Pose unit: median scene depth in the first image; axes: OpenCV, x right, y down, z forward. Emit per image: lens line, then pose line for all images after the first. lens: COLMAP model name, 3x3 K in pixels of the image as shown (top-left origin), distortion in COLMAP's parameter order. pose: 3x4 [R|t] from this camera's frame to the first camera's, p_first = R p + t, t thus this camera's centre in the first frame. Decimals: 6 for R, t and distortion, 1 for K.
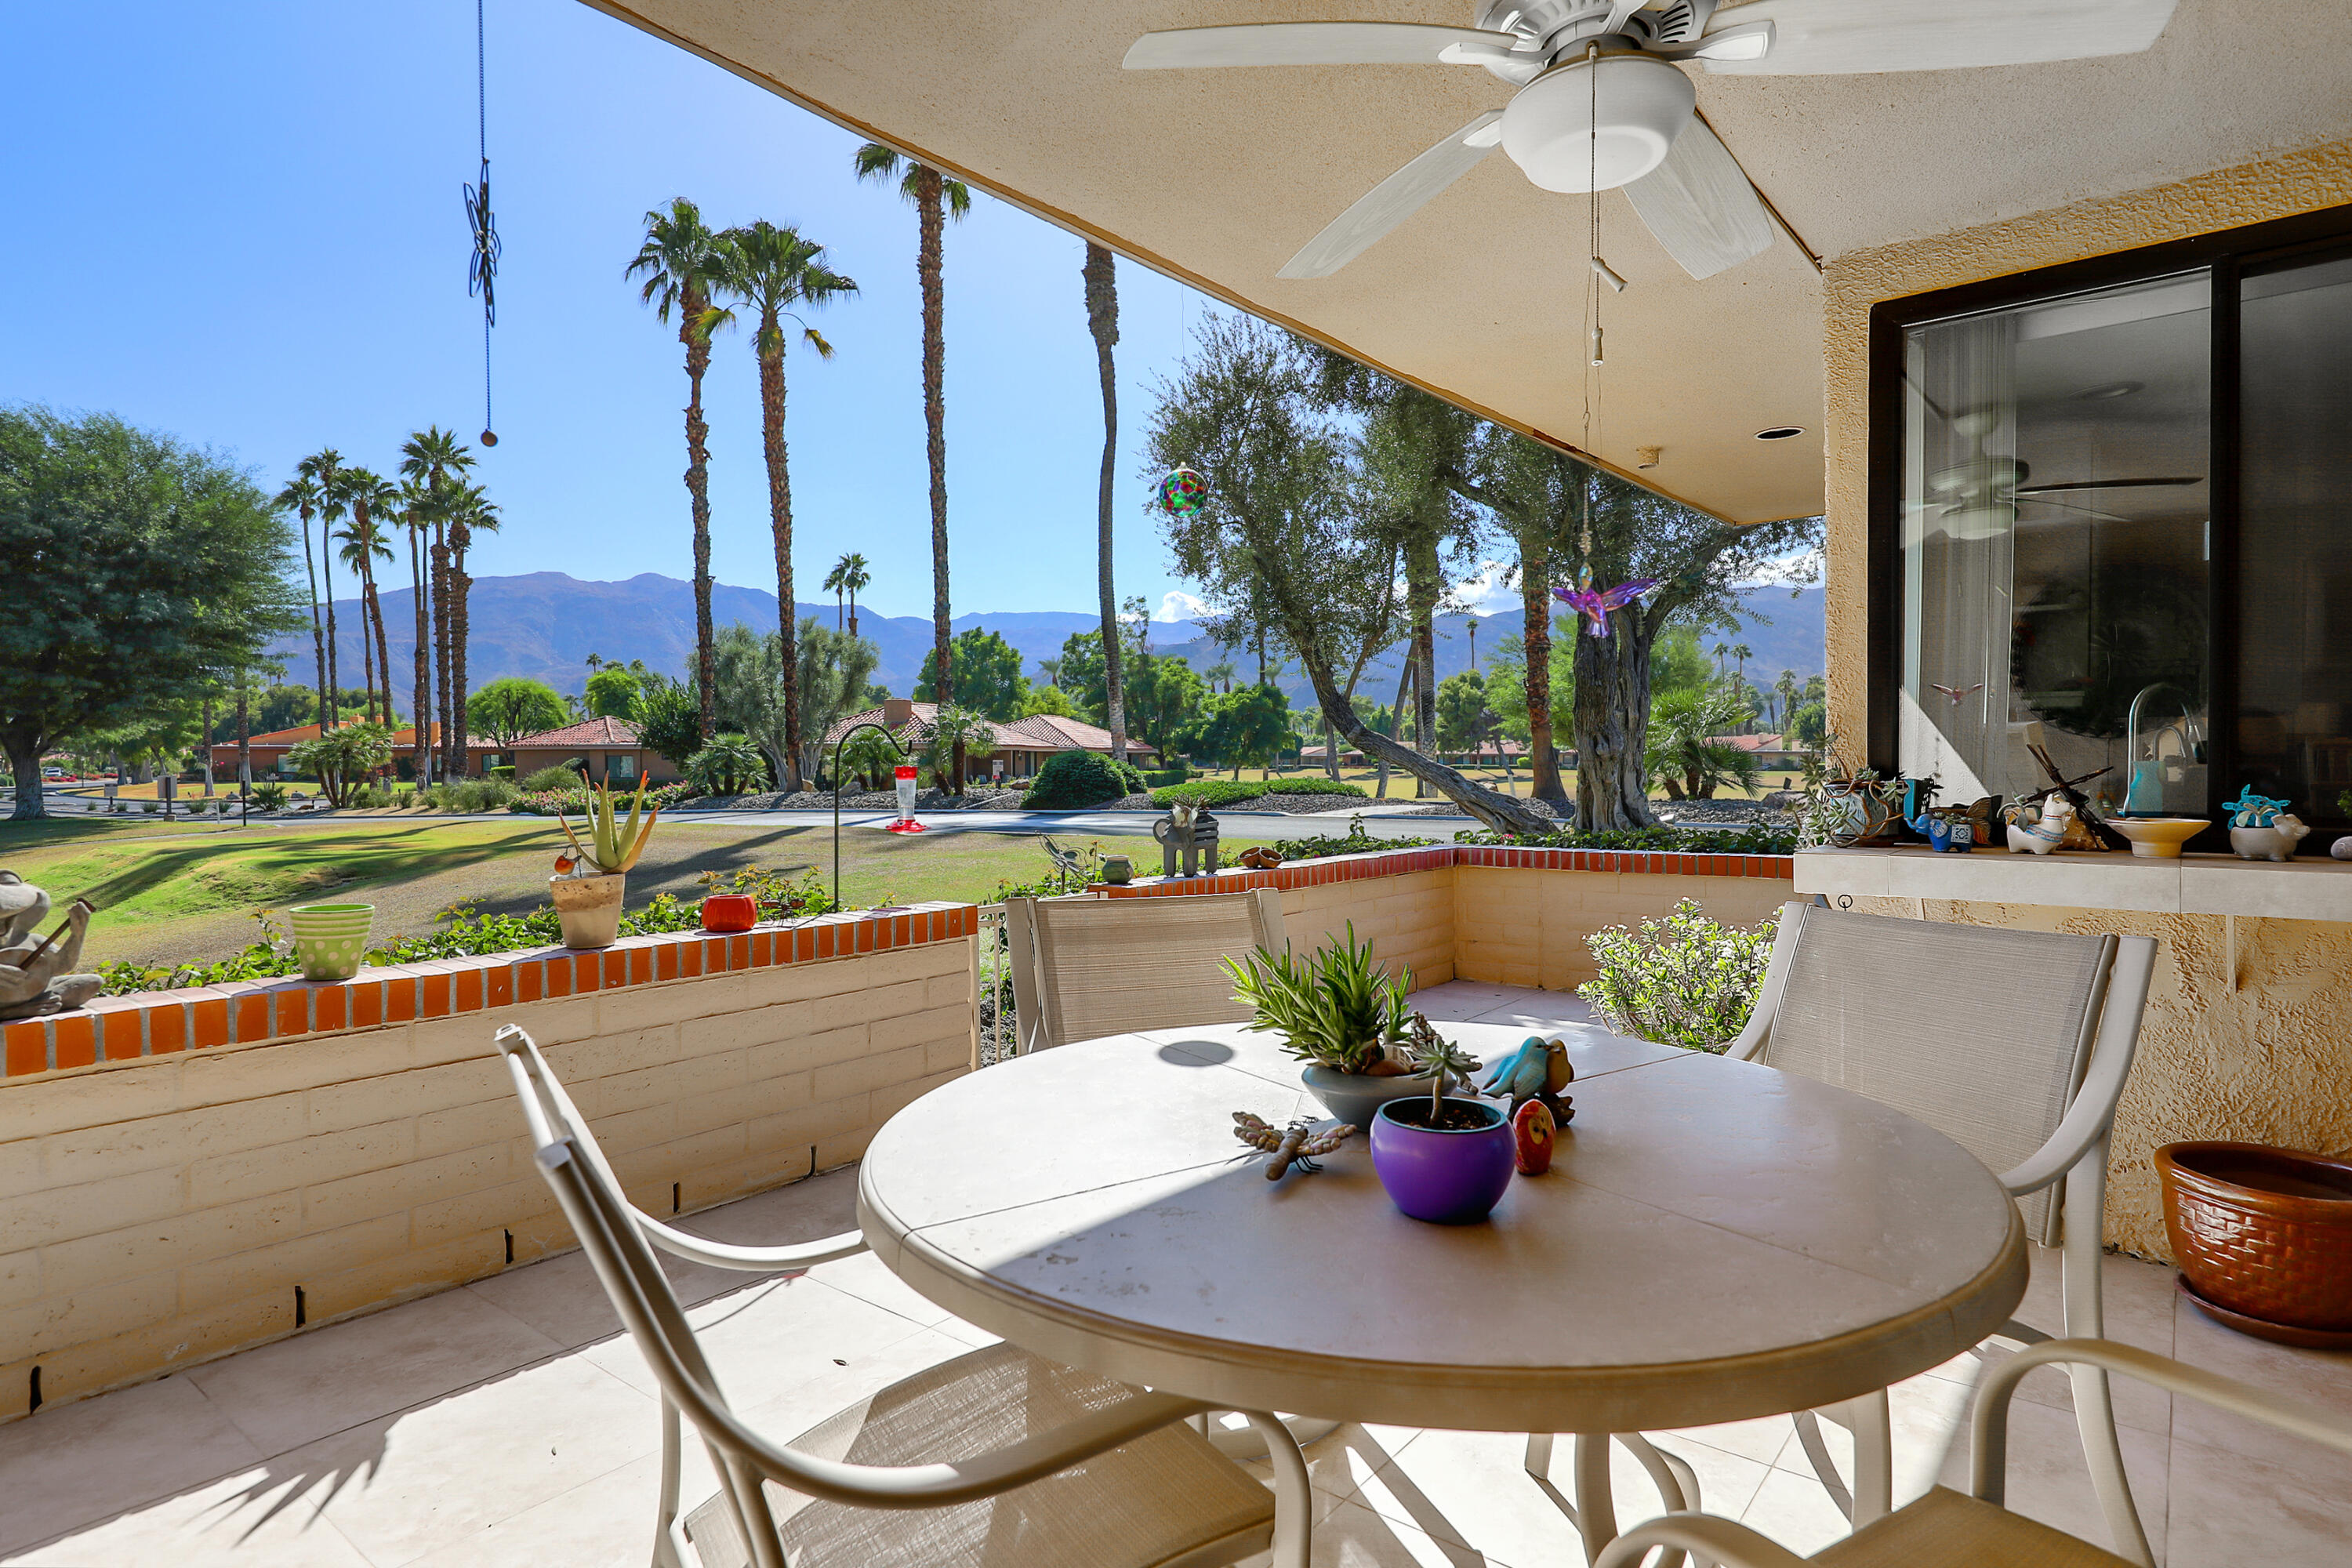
lens RADIAL K [[1248.2, 0, 1211.0], [0, 1248.2, 794.1], [0, 0, 1]] dist [0.004581, -0.005015]
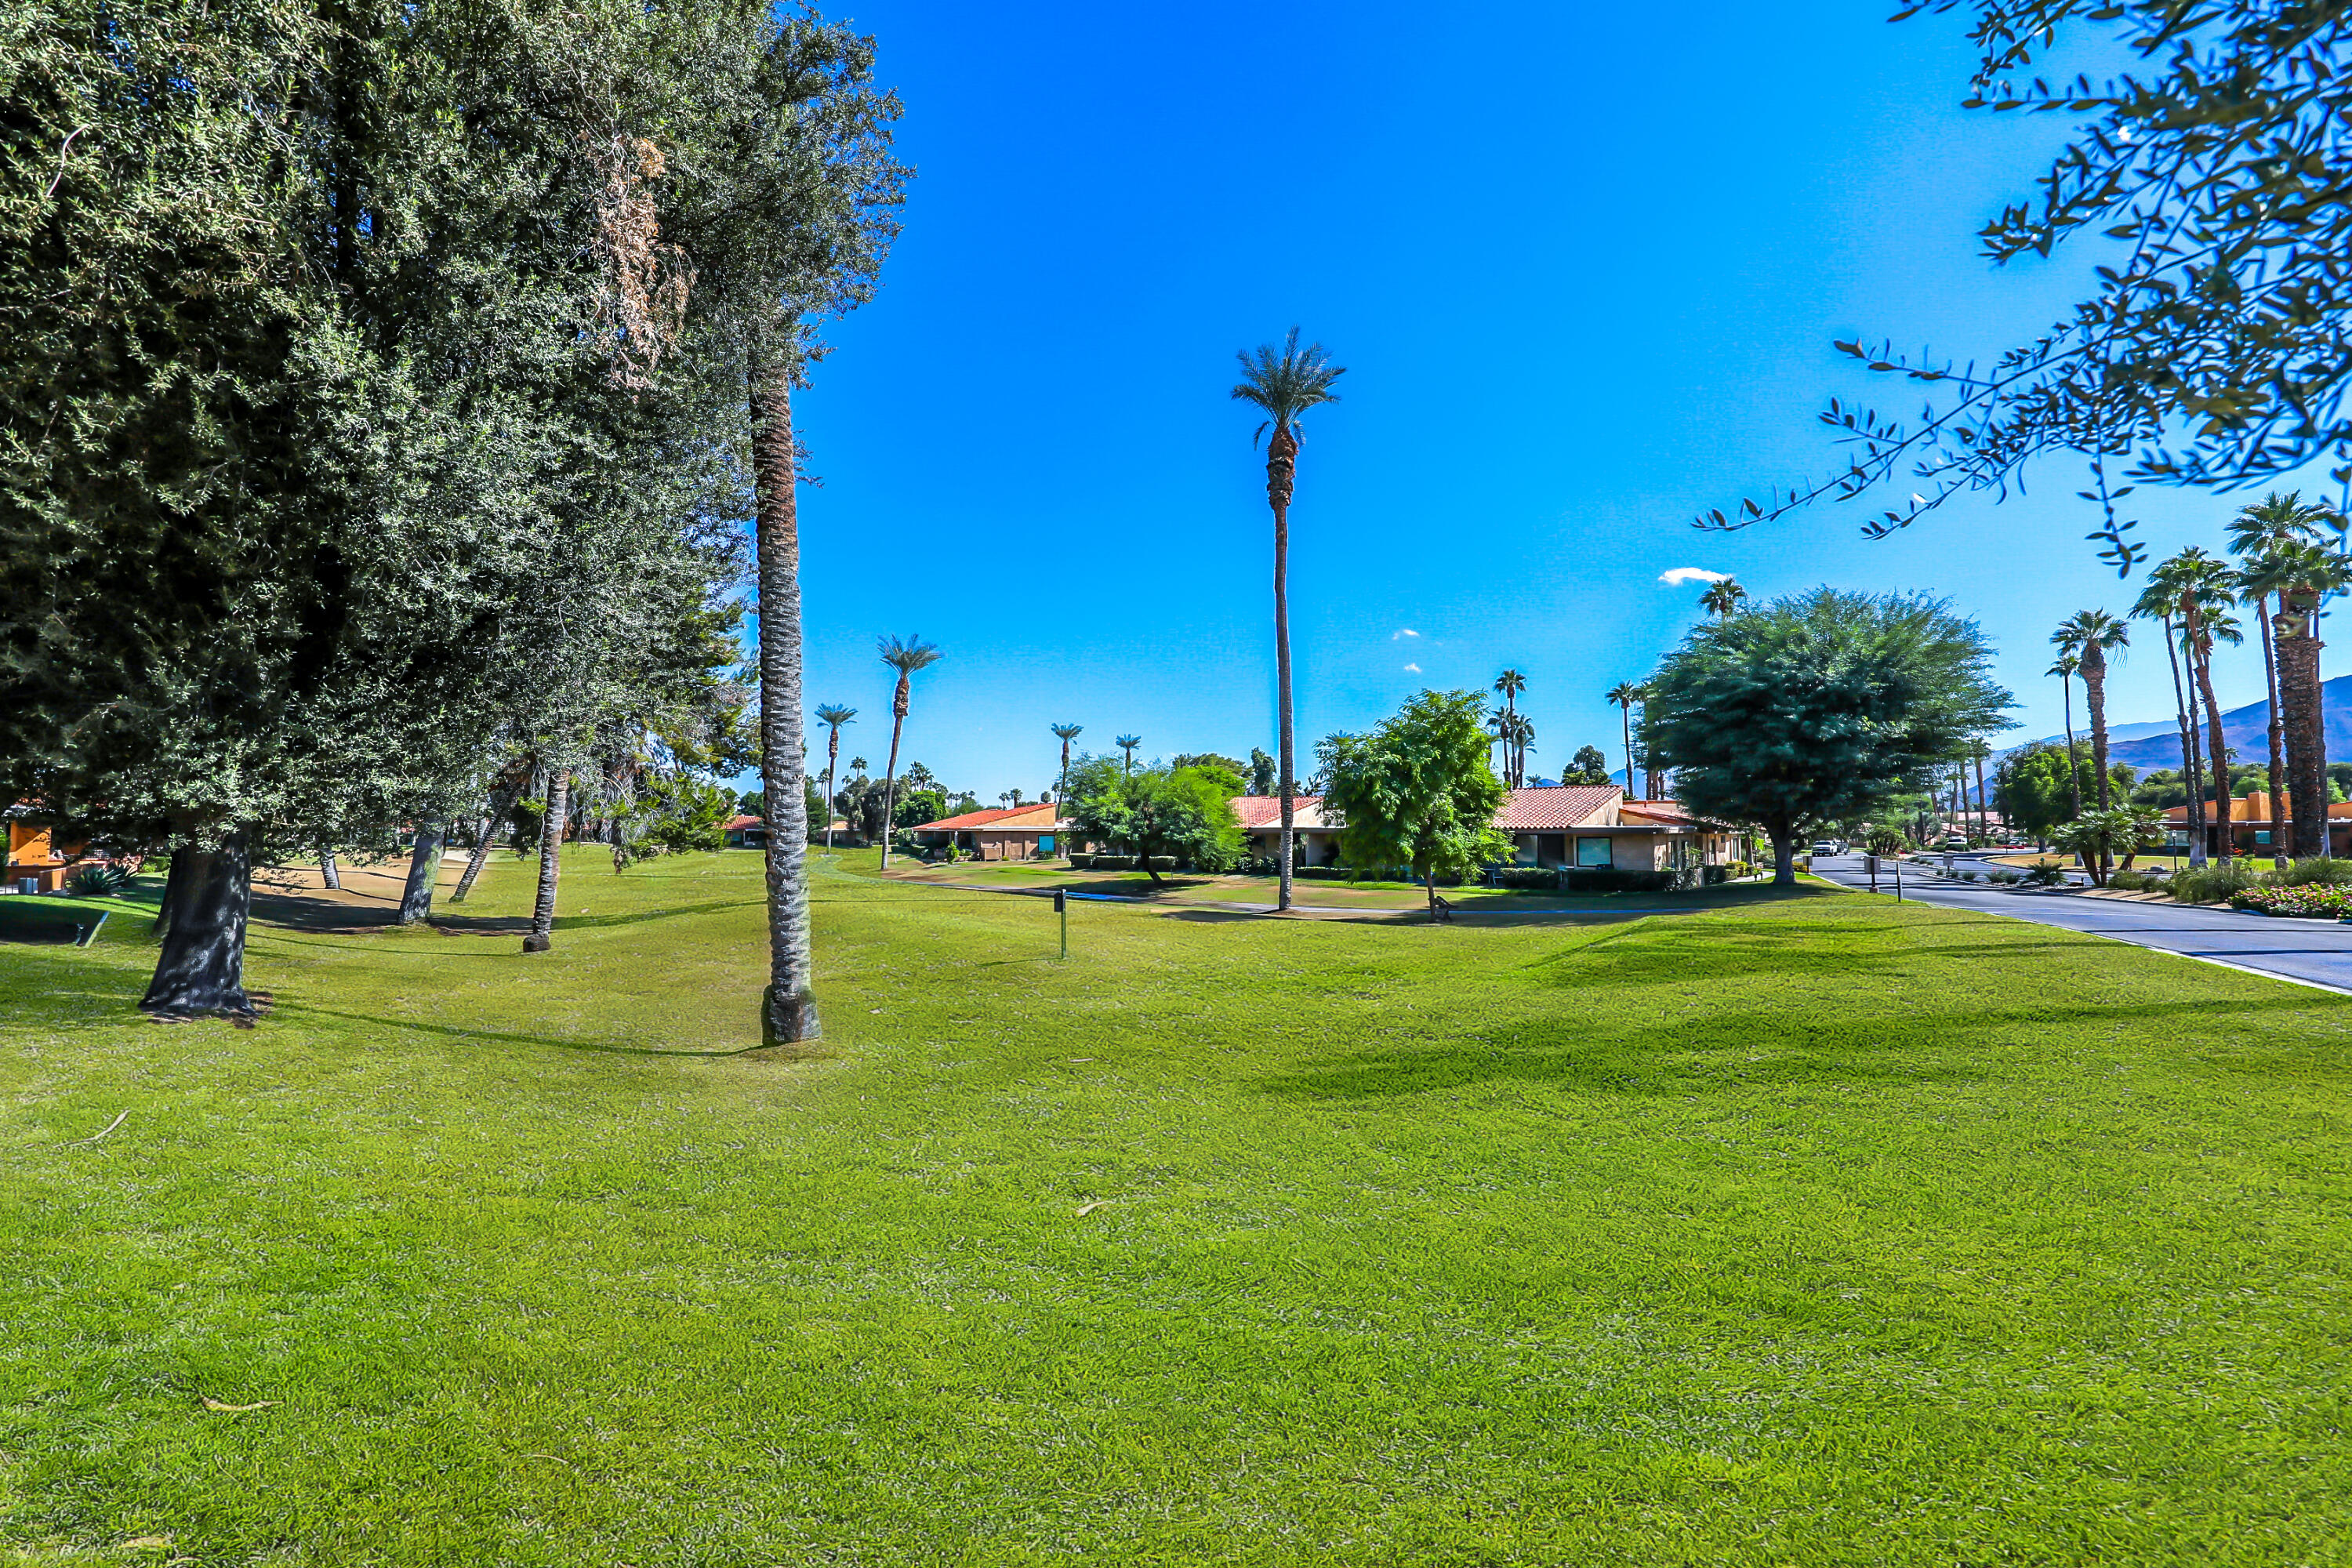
lens RADIAL K [[872.6, 0, 1175.3], [0, 872.6, 794.3], [0, 0, 1]] dist [0.001324, 0.000187]
pose [[0.035196, -0.040479, -0.998560, 0.025349], [-0.027306, 0.998767, -0.041450, -0.019511], [0.999007, 0.028725, 0.034048, 0.237548]]
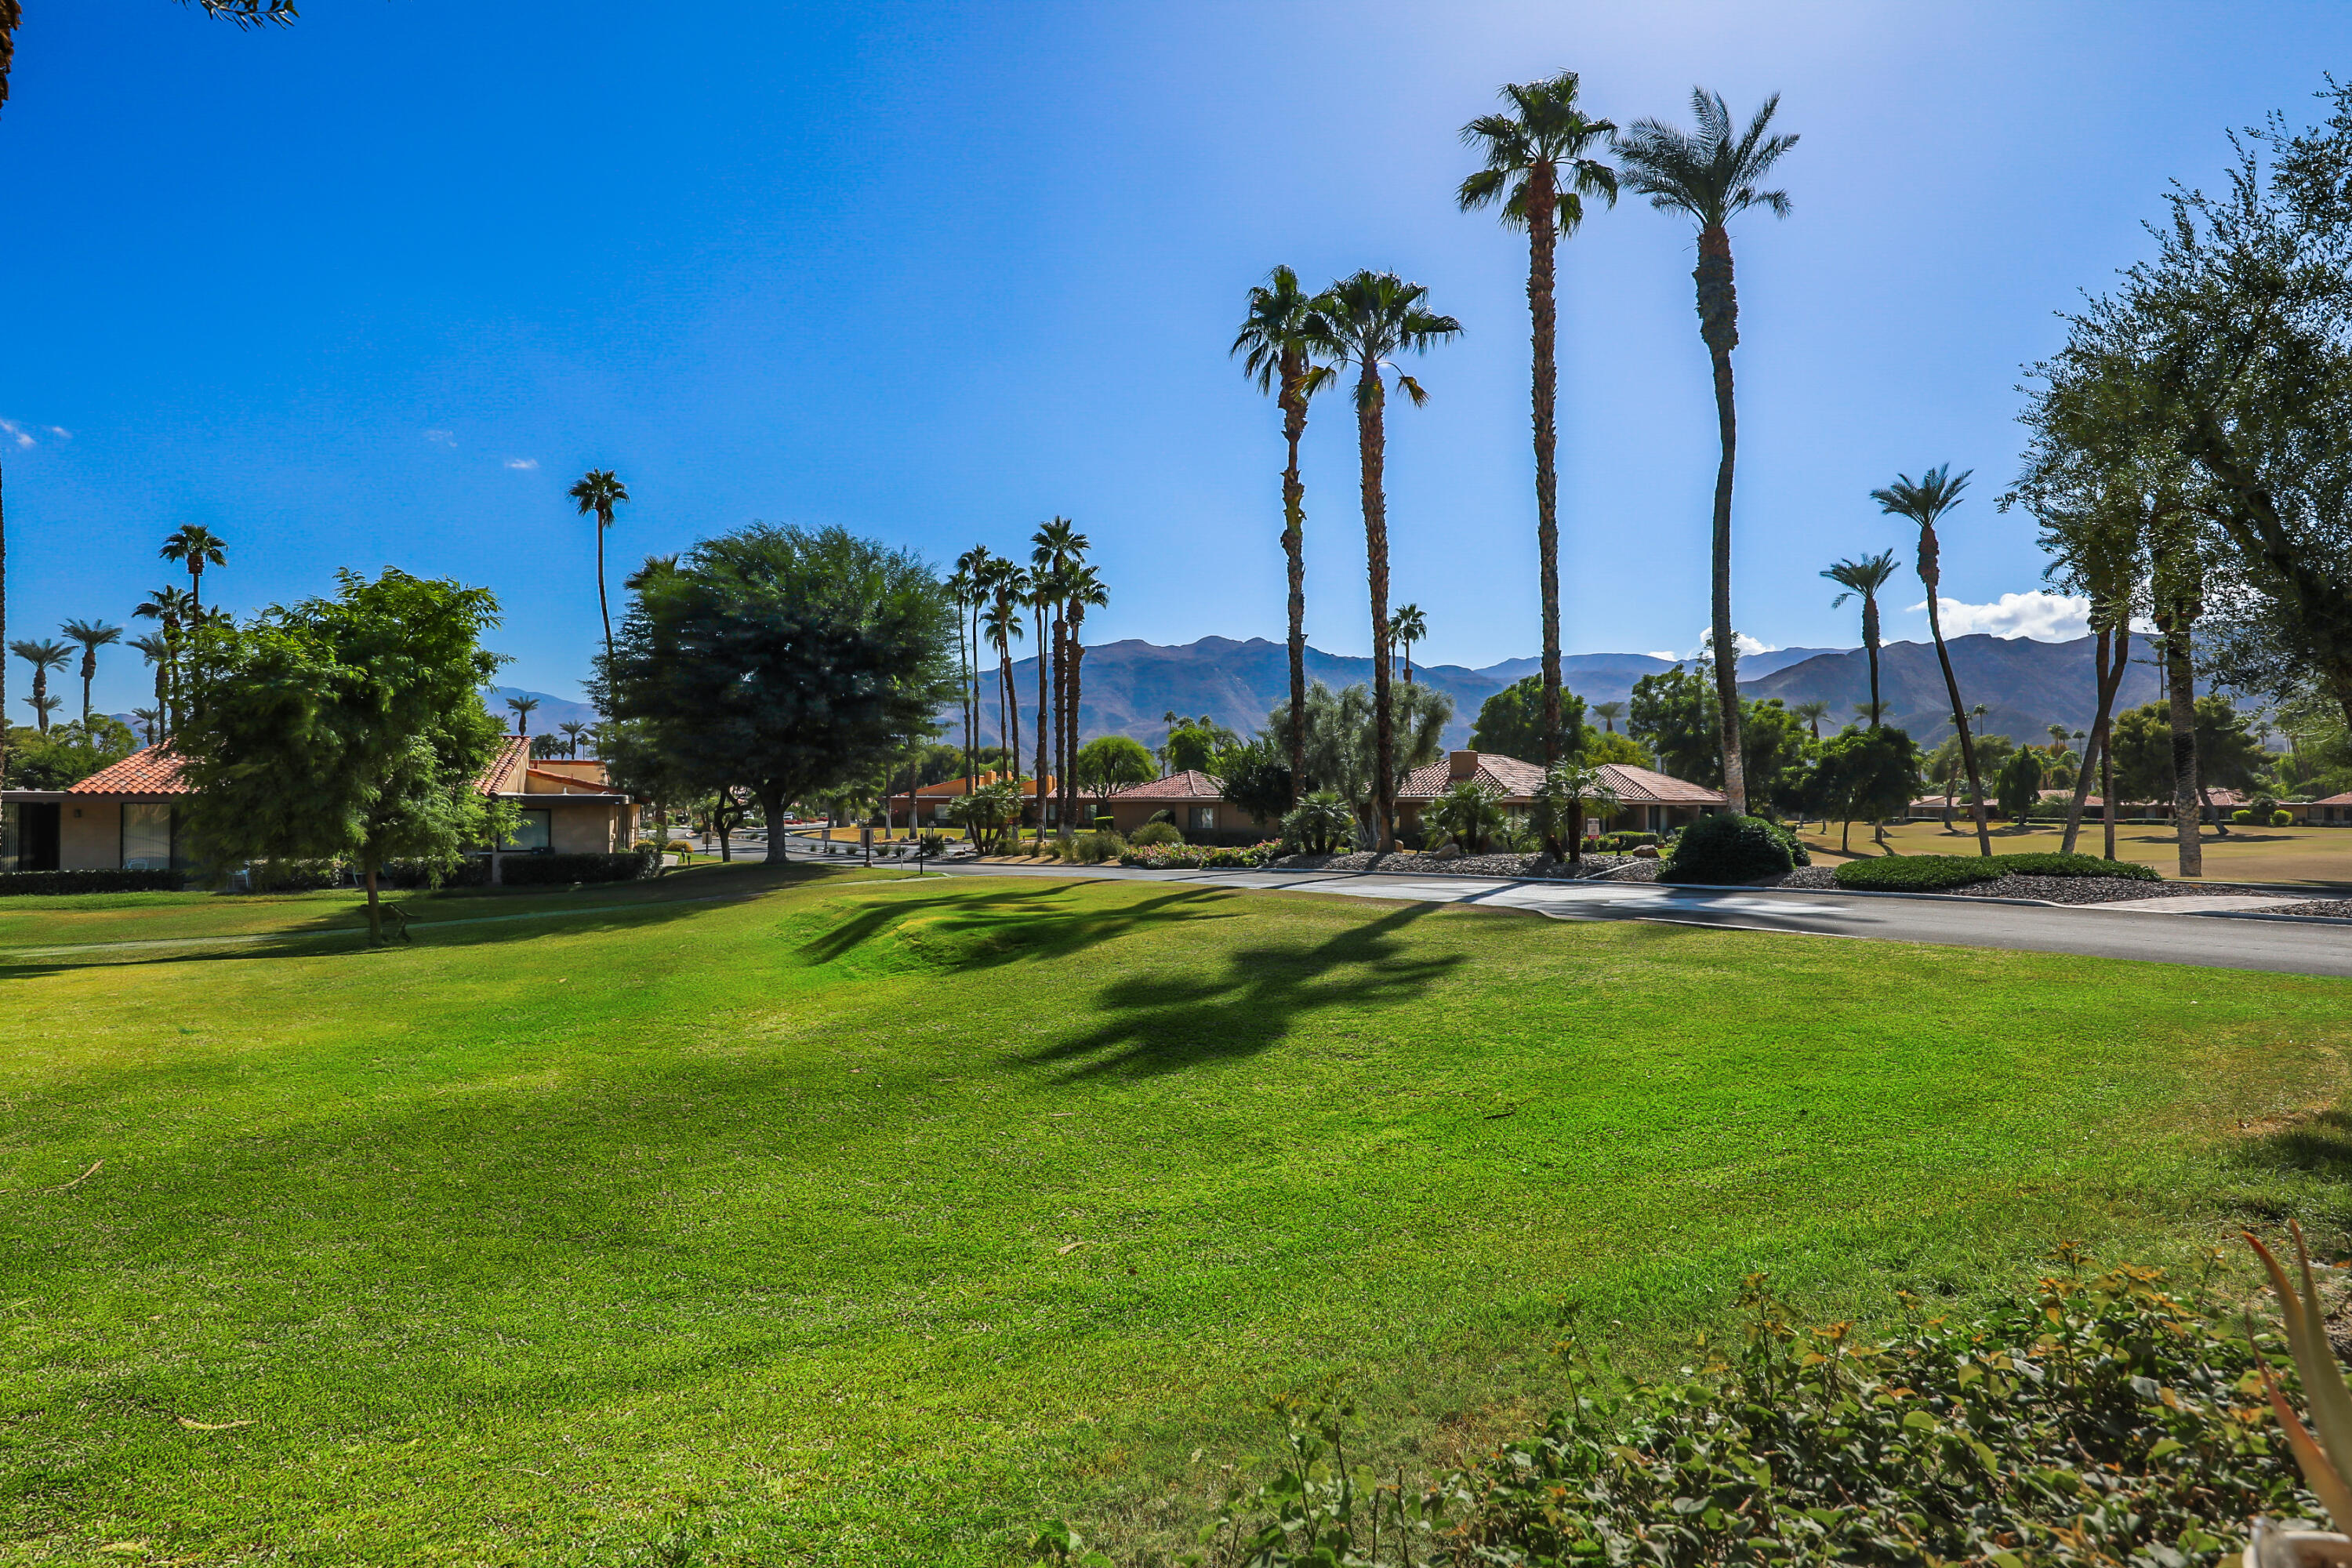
lens RADIAL K [[1248.2, 0, 1184.2], [0, 1248.2, 785.3], [0, 0, 1]] dist [0.004581, -0.005015]
pose [[0.905016, -0.002772, -0.425369, -0.061550], [-0.016001, 0.999049, -0.040553, -0.011259], [0.425077, 0.043508, 0.904111, 0.058414]]
